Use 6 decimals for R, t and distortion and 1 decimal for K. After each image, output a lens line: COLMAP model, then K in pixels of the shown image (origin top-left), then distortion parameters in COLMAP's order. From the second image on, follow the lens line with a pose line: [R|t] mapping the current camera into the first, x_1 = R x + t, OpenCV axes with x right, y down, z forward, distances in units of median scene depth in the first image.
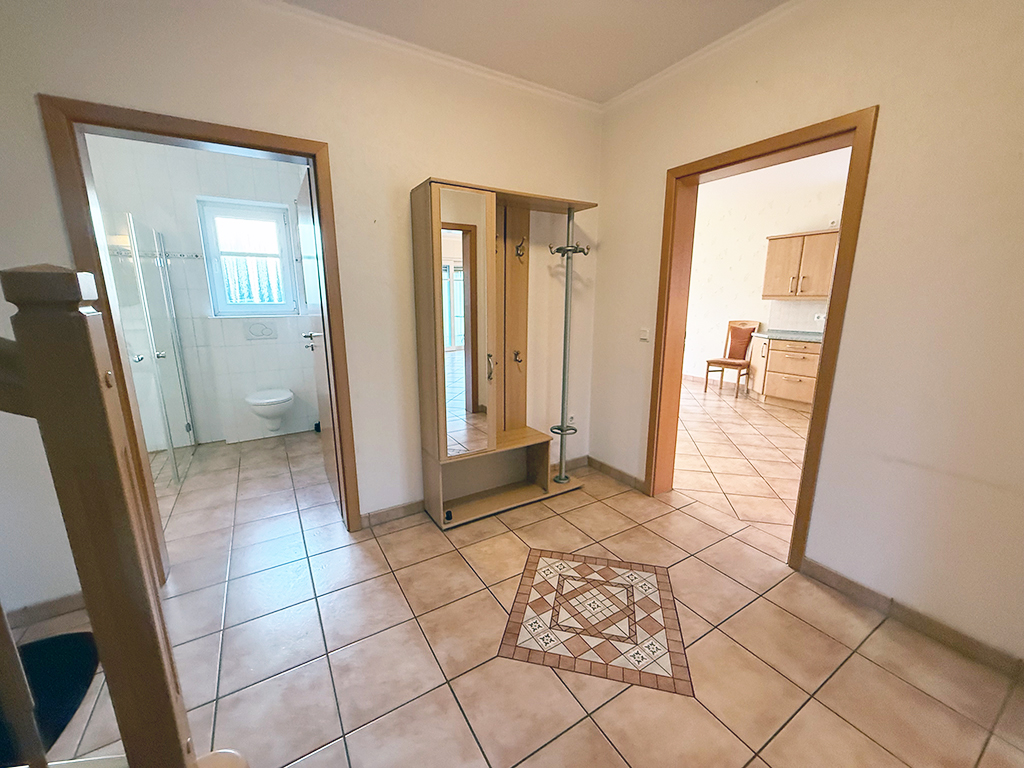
lens RADIAL K [[407.8, 0, 511.7], [0, 407.8, 380.8], [0, 0, 1]] dist [0.006999, 0.000255]
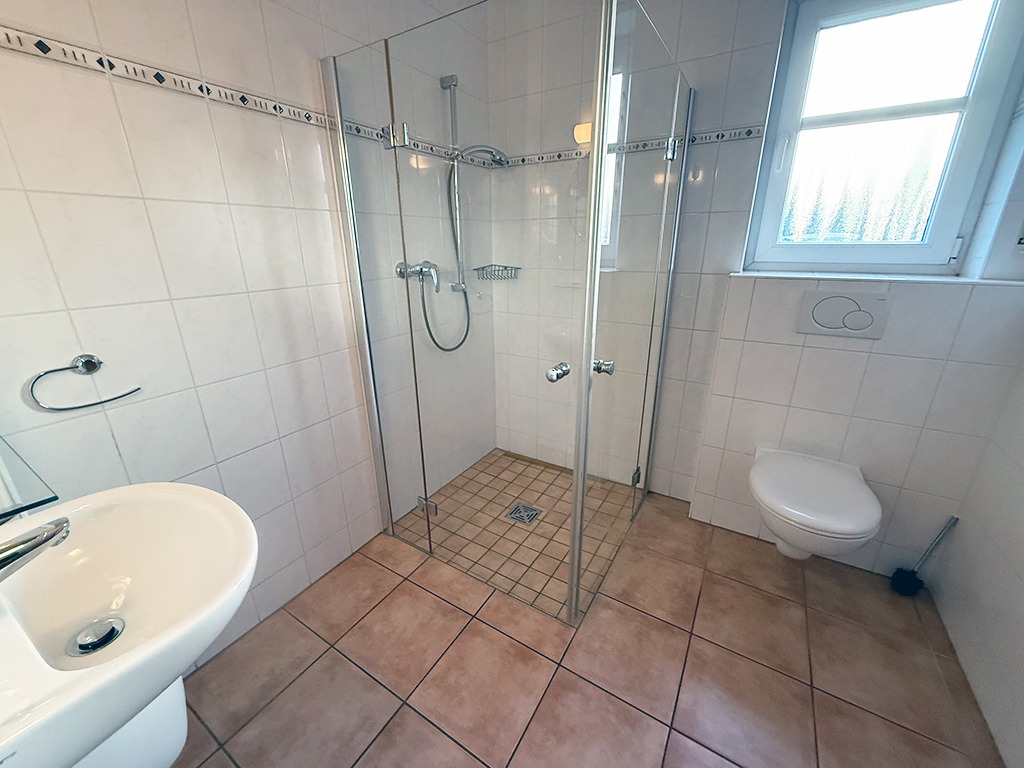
lens RADIAL K [[407.8, 0, 512.4], [0, 407.8, 385.4], [0, 0, 1]] dist [0.006999, 0.000255]
pose [[0.454585, 0.291957, -0.841495, -0.414438], [-0.179268, 0.955410, 0.234638, -0.096488], [0.872477, 0.044190, 0.486653, 0.548535]]
